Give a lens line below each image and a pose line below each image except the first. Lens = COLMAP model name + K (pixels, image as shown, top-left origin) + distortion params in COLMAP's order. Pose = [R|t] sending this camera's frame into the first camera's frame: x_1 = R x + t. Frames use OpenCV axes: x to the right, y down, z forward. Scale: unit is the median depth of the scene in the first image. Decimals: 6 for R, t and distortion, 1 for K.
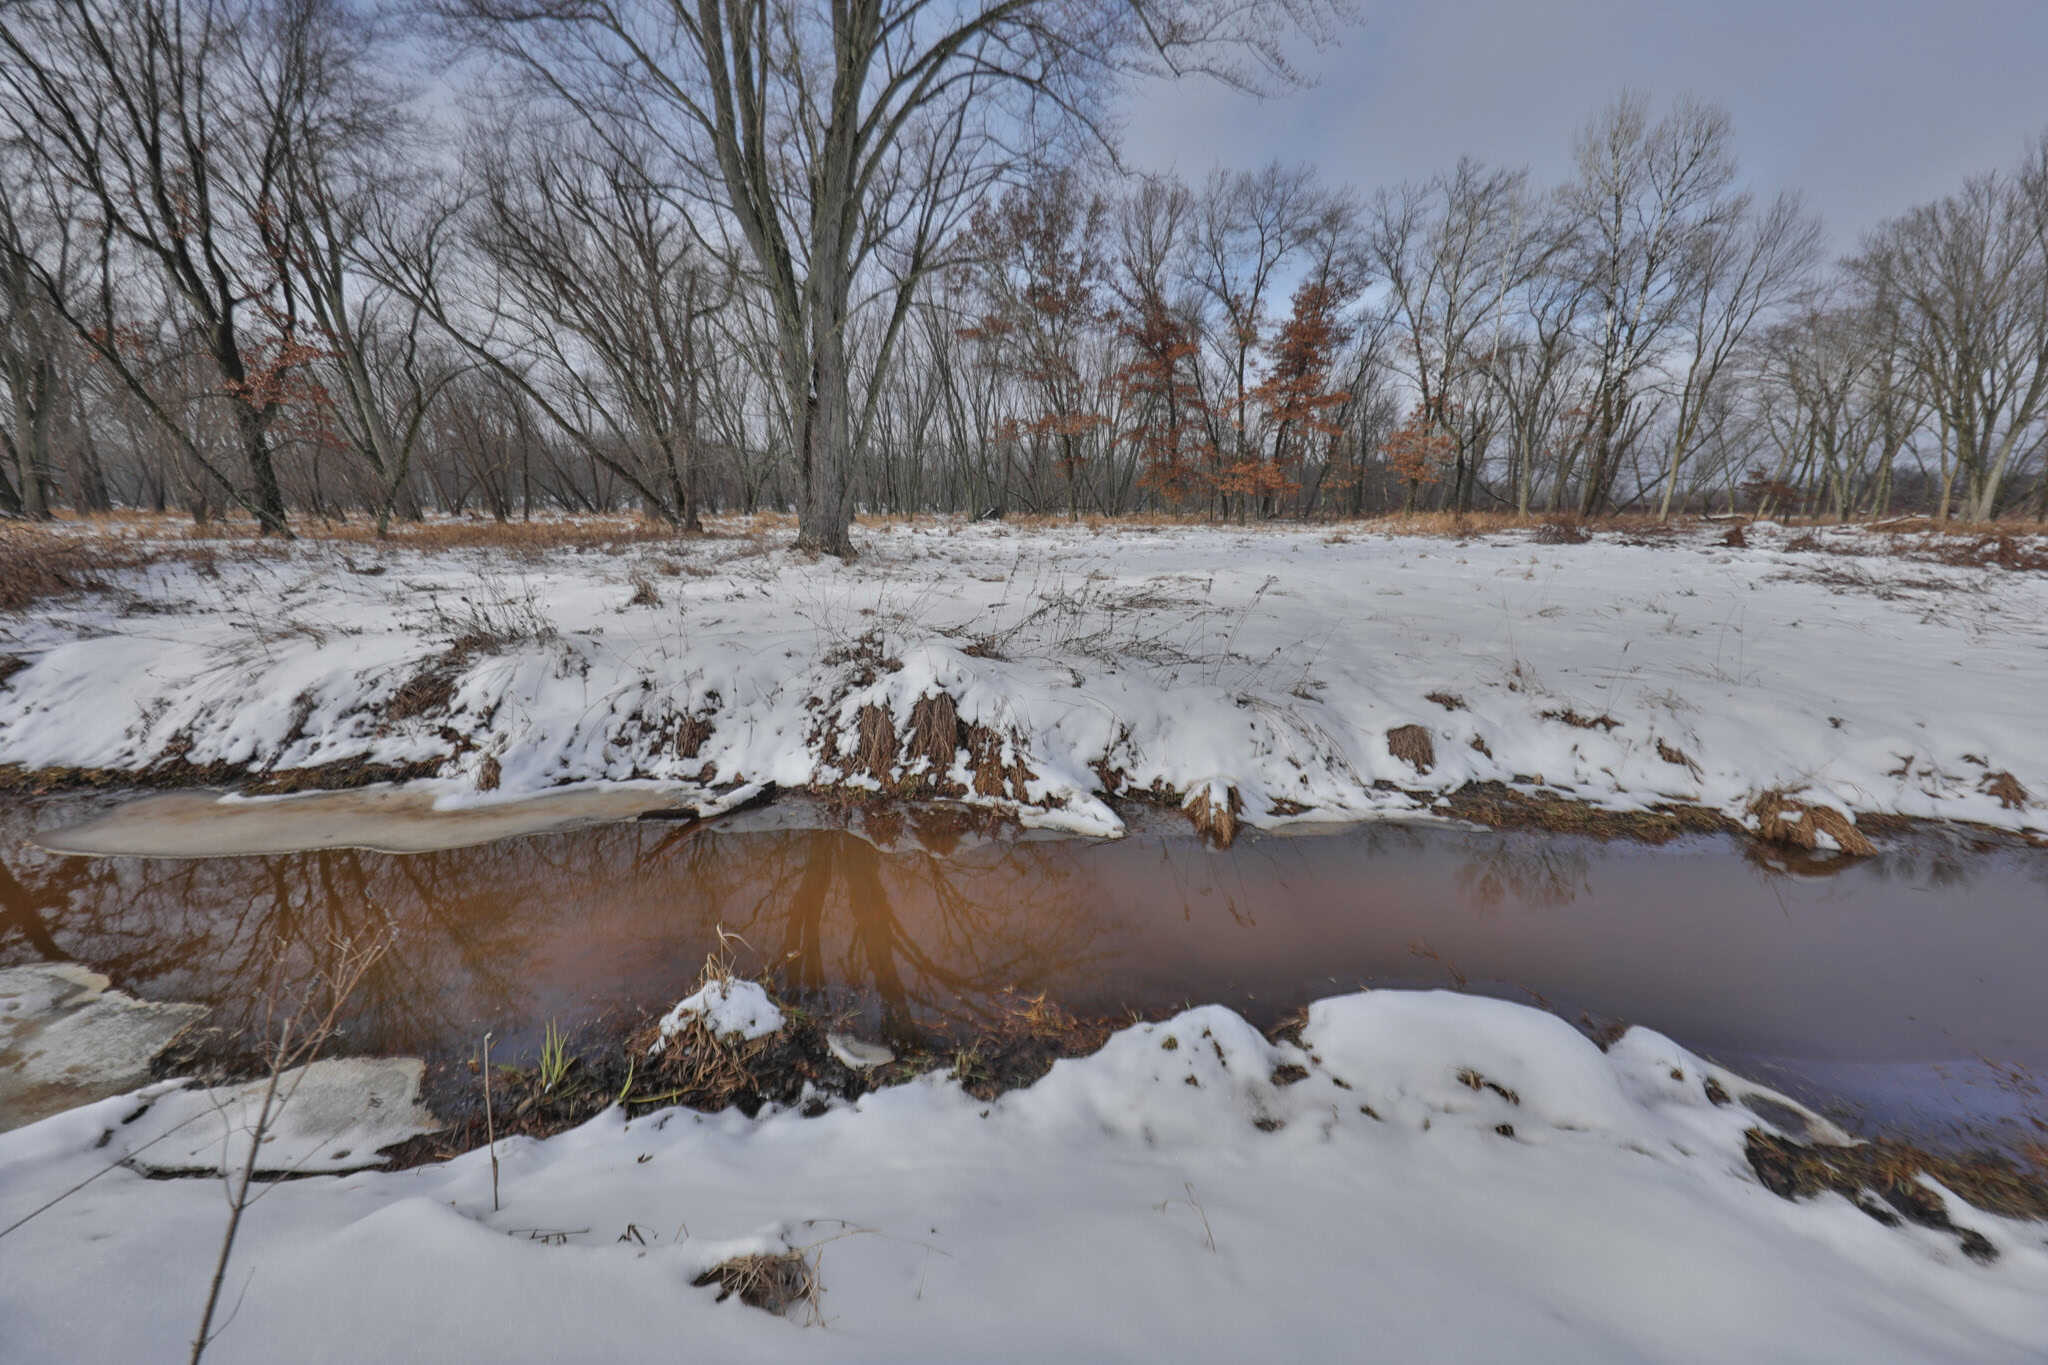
lens RADIAL K [[724.8, 0, 1024.0], [0, 724.8, 682.5], [0, 0, 1]] dist [-0.000883, -0.003284]
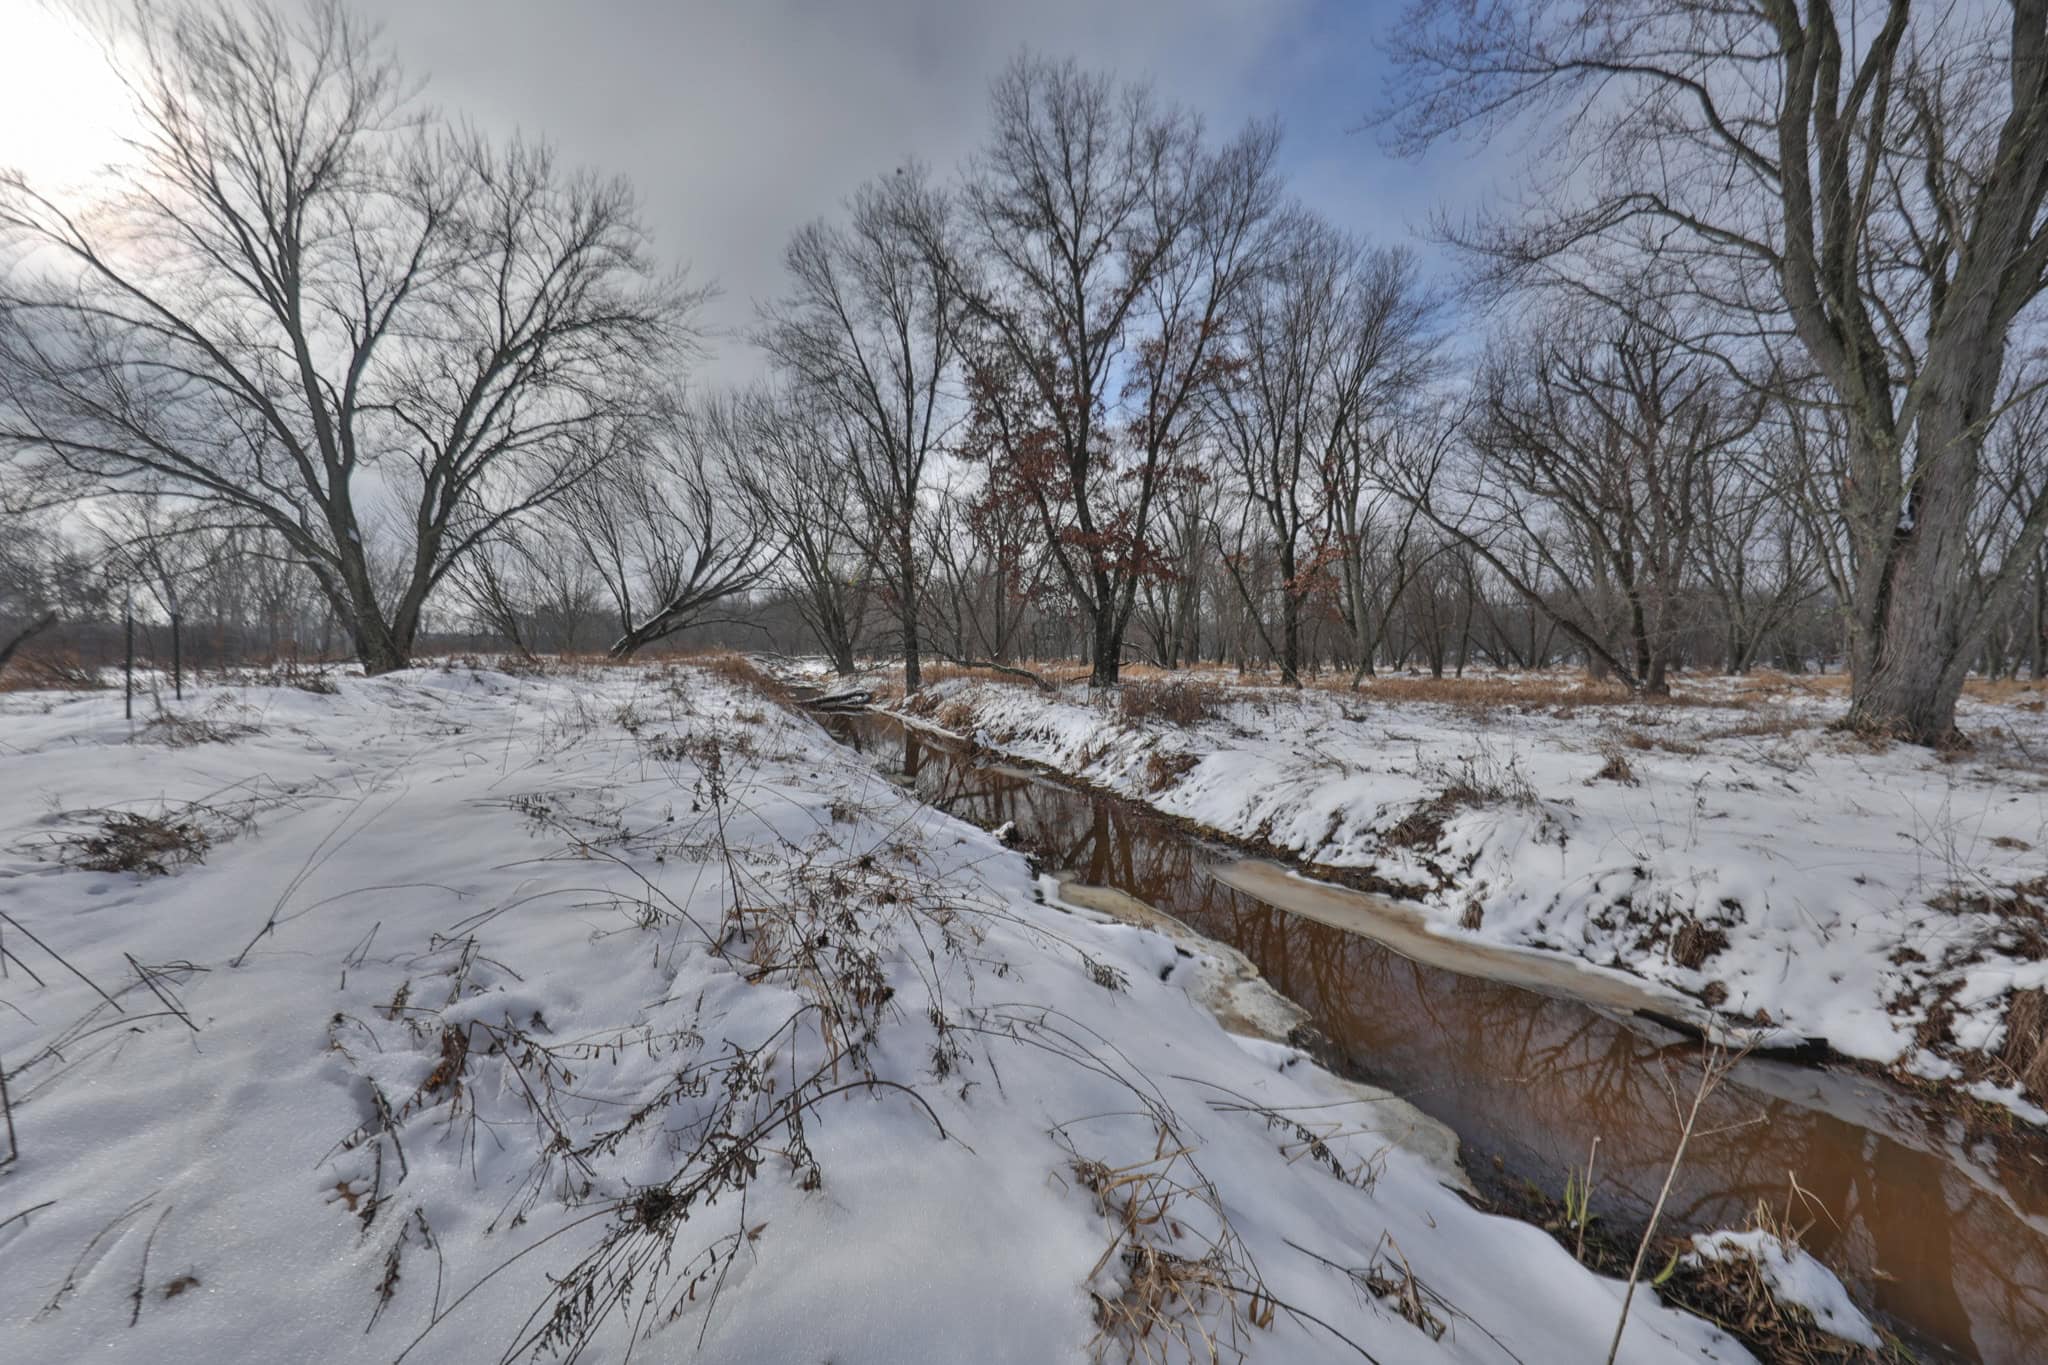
lens RADIAL K [[724.8, 0, 1024.0], [0, 724.8, 682.5], [0, 0, 1]] dist [-0.000883, -0.003284]
pose [[0.417393, 0.028574, -0.908277, -0.011865], [-0.221421, 0.972579, -0.071156, 0.007580], [0.881337, 0.230812, 0.412275, -0.140796]]
